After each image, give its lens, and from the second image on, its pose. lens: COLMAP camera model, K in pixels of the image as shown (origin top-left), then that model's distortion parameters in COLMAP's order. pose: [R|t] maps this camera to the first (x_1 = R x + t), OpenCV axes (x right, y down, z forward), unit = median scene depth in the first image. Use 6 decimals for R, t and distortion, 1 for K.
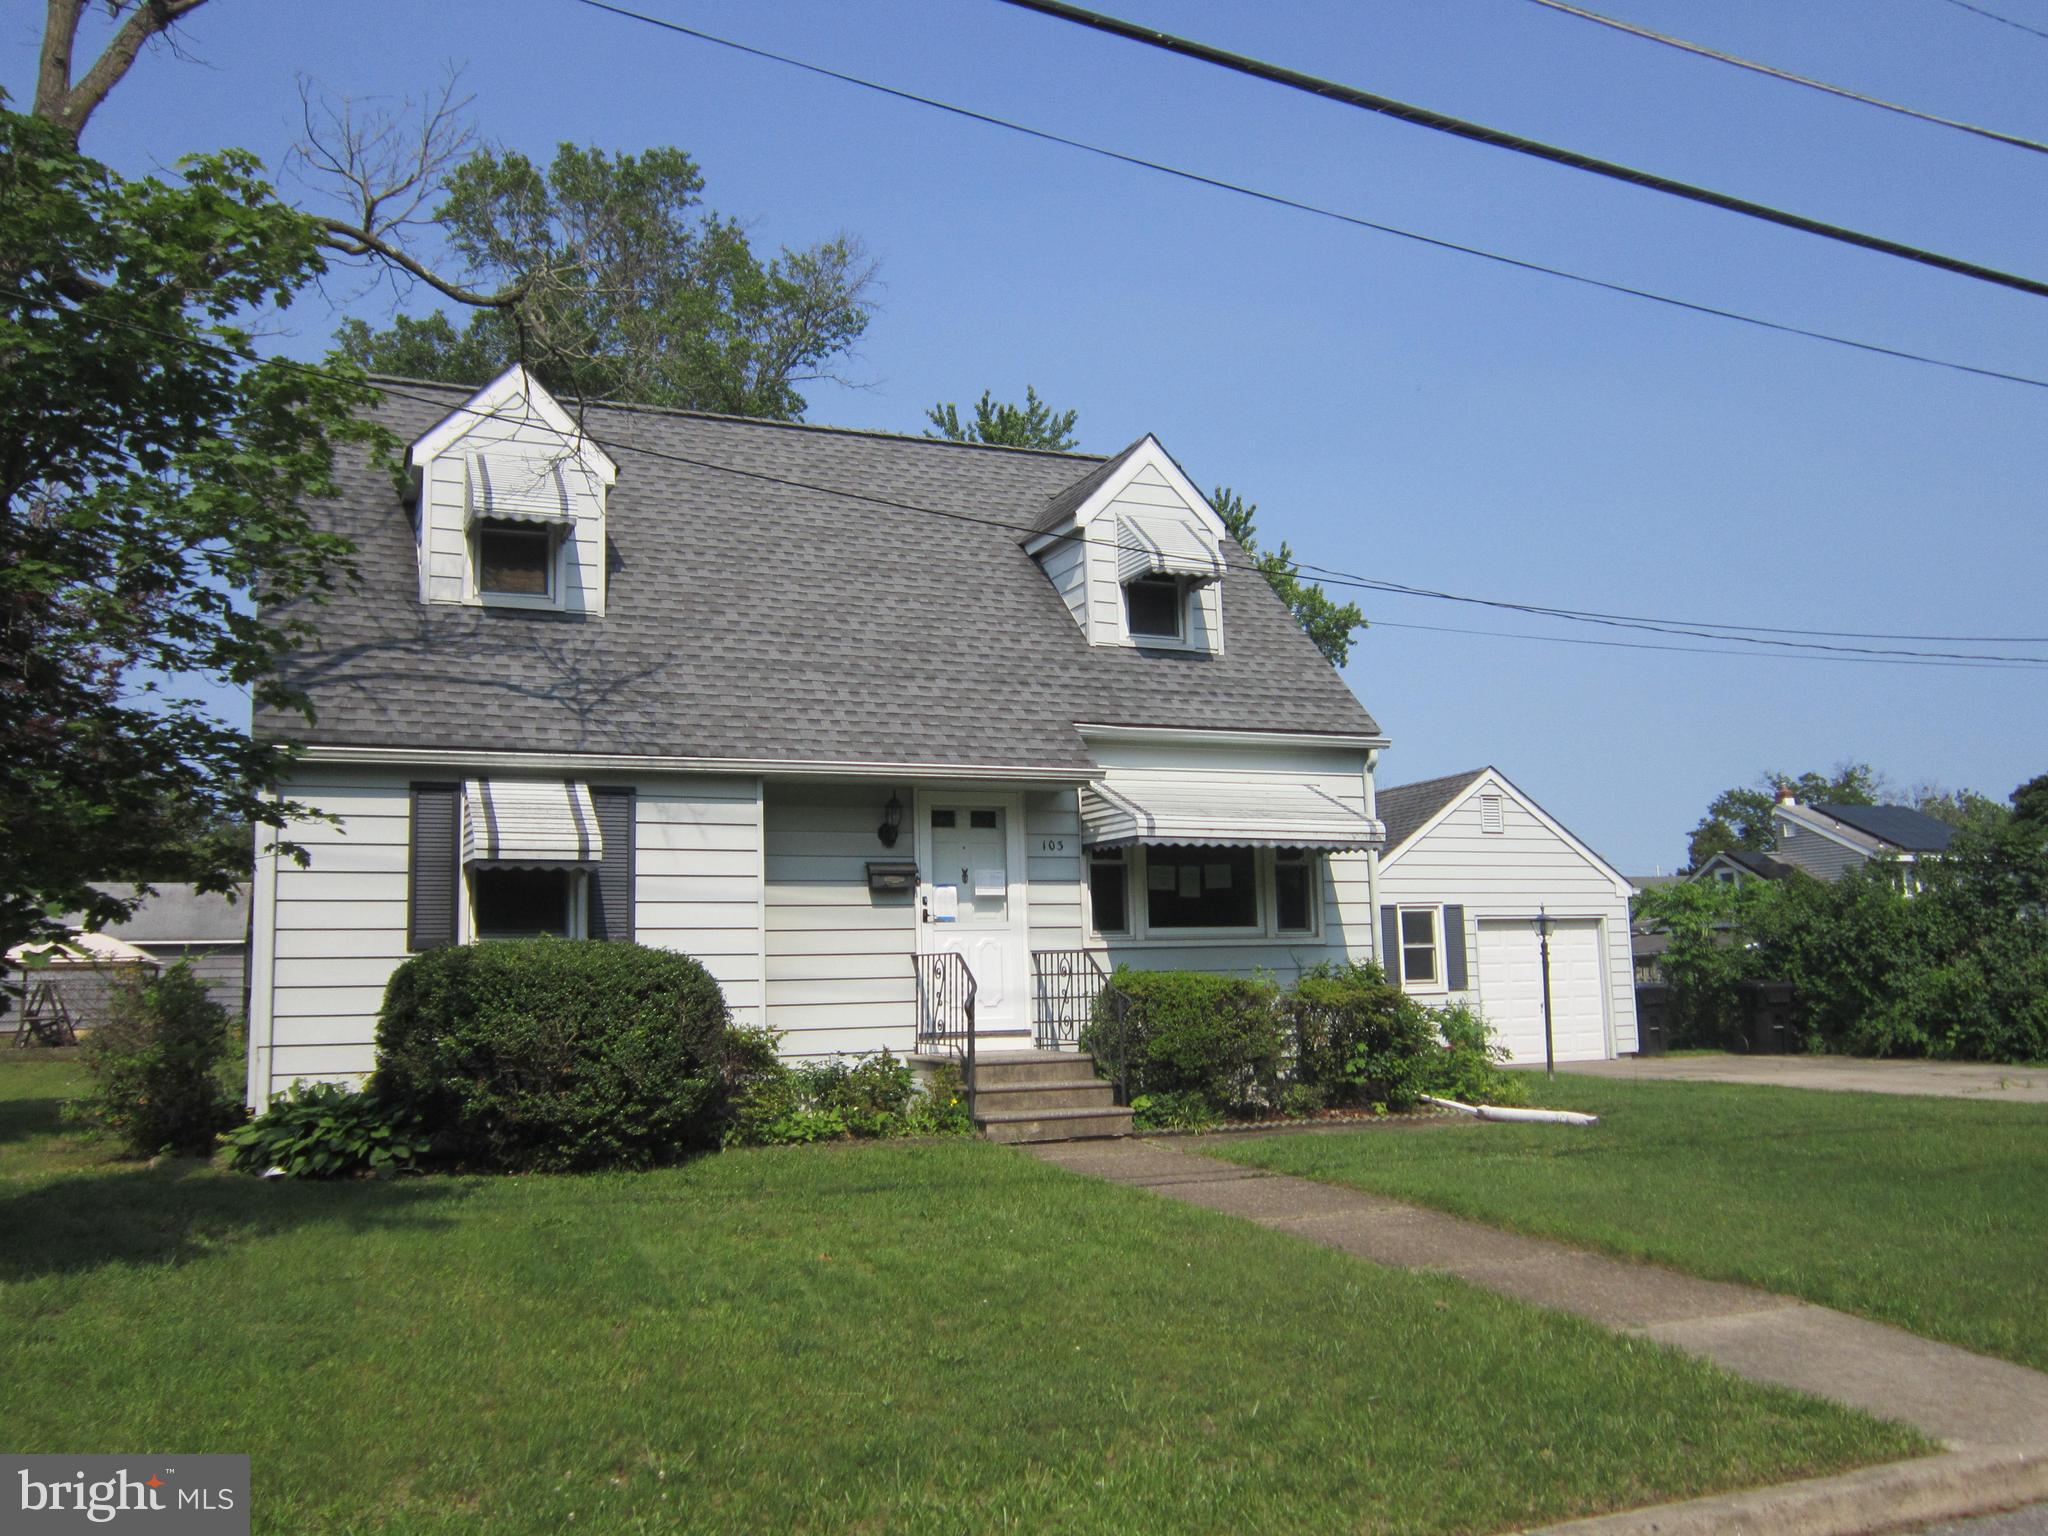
lens RADIAL K [[1716.2, 0, 1024.0], [0, 1716.2, 768.0], [0, 0, 1]] dist [-0.028643, 0.022414]
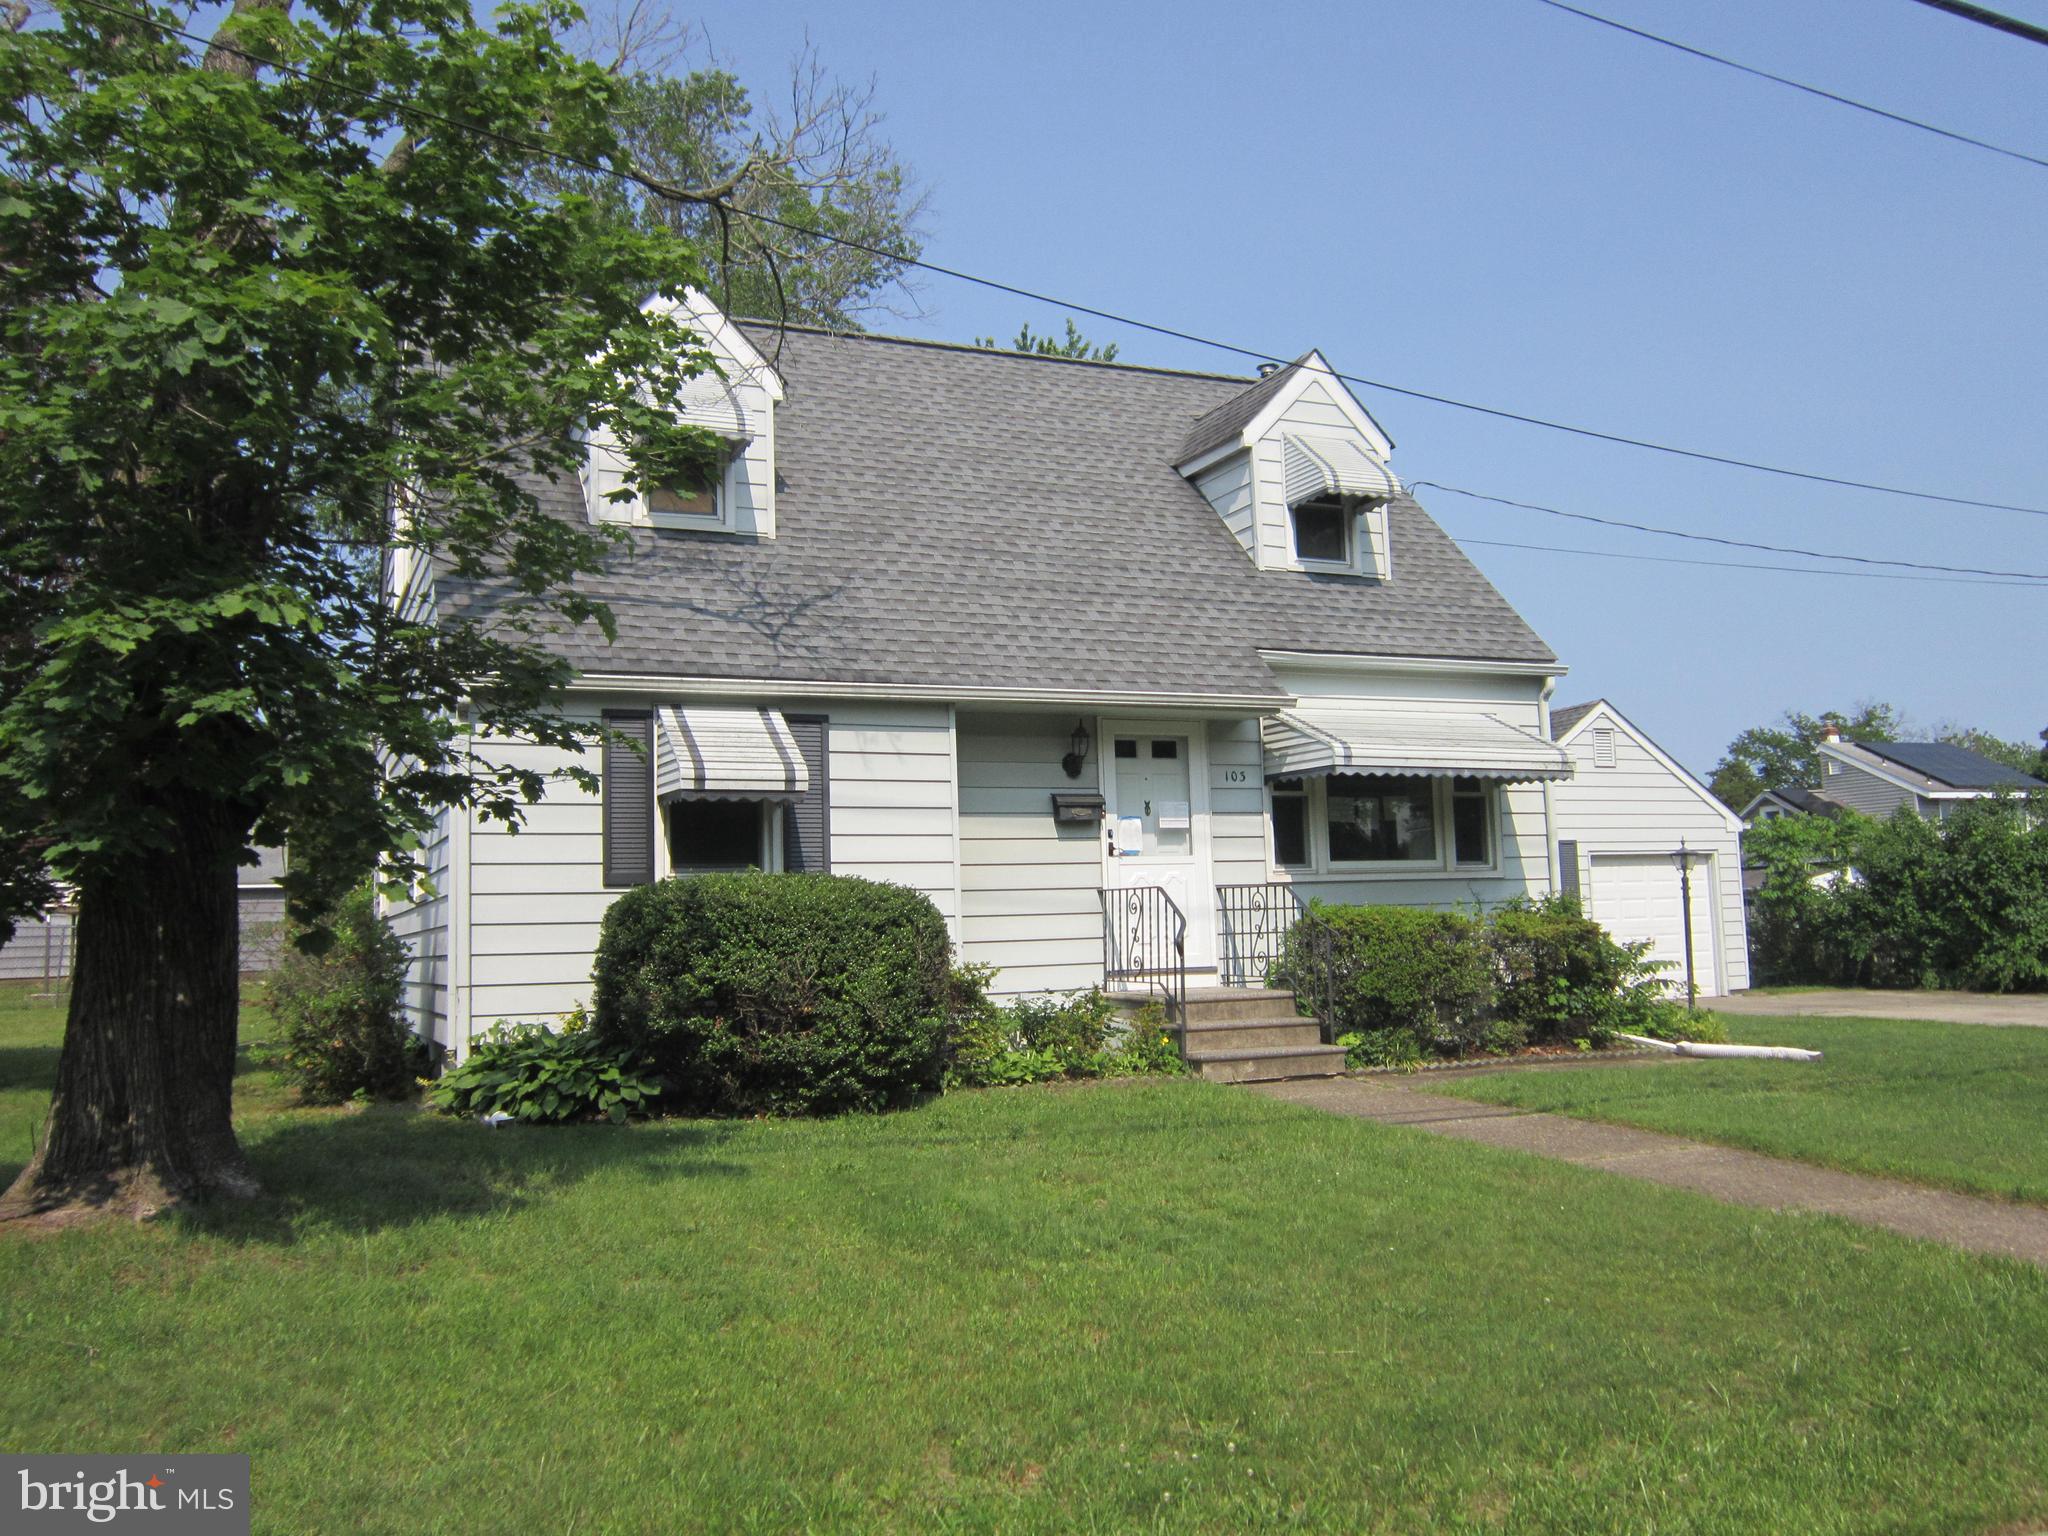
lens RADIAL K [[1714.7, 0, 1024.0], [0, 1714.7, 768.0], [0, 0, 1]] dist [-0.037042, 0.006693]
pose [[0.999988, -0.003763, 0.003119, -0.108527], [0.003658, 0.999456, 0.032789, 0.008793], [-0.003240, -0.032778, 0.999457, 0.039202]]
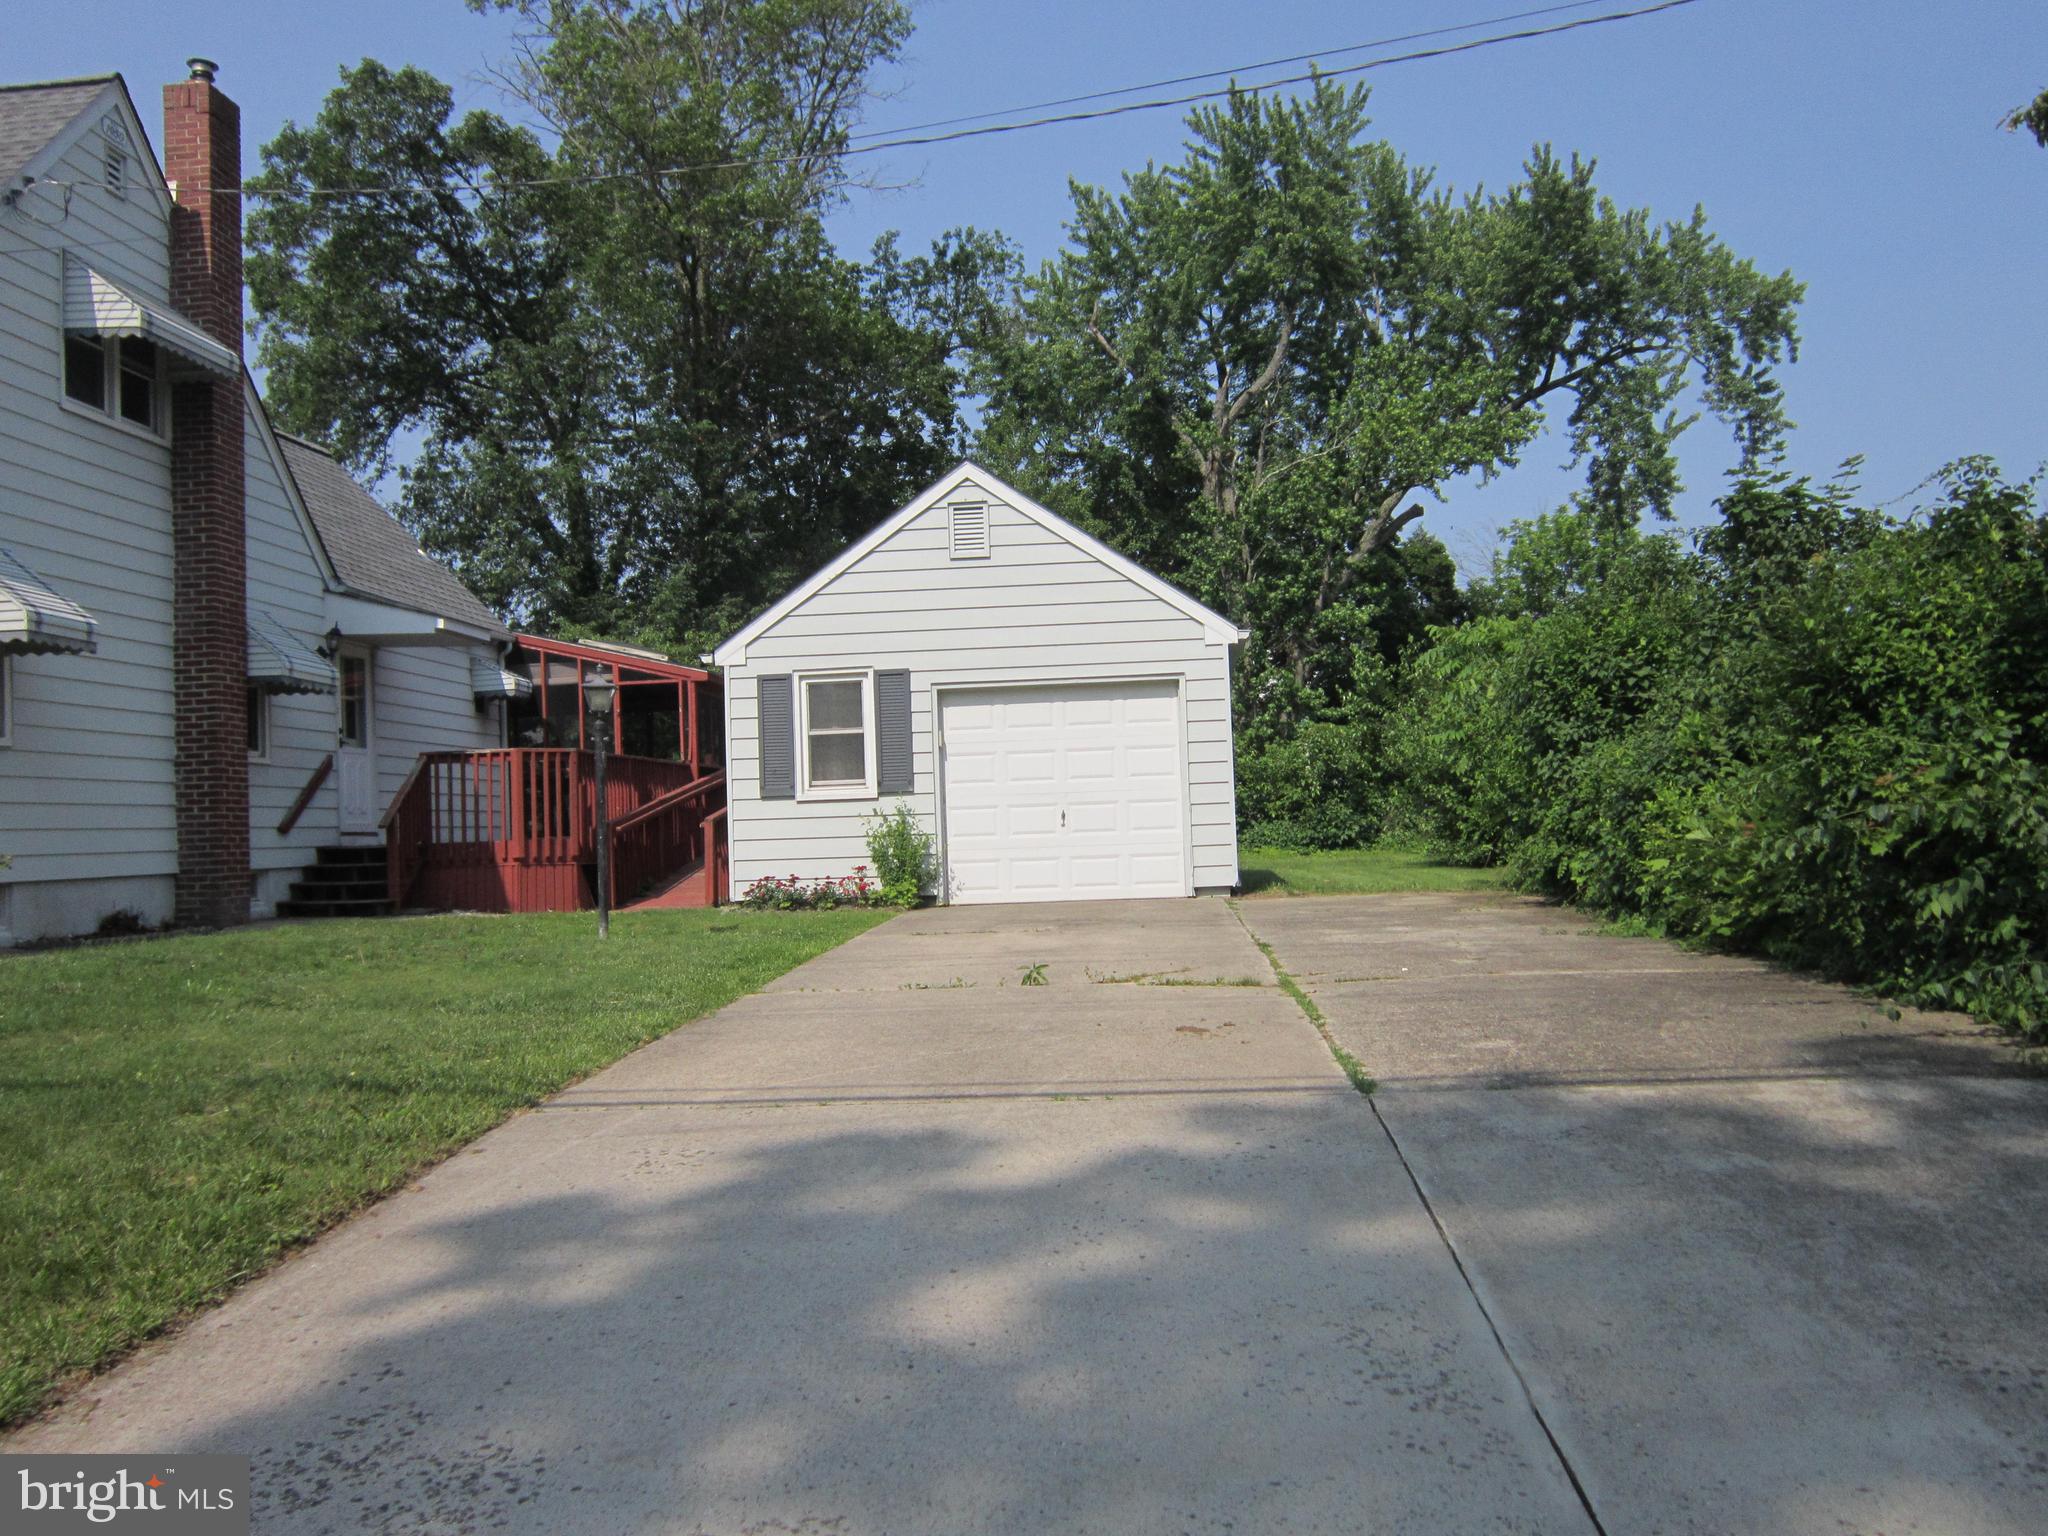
lens RADIAL K [[1716.2, 0, 1024.0], [0, 1716.2, 768.0], [0, 0, 1]] dist [-0.028643, 0.022414]
pose [[0.887138, -0.022216, -0.460970, 1.035213], [0.072774, 0.993078, 0.092194, 0.101489], [0.455731, -0.115335, 0.882614, 0.714684]]
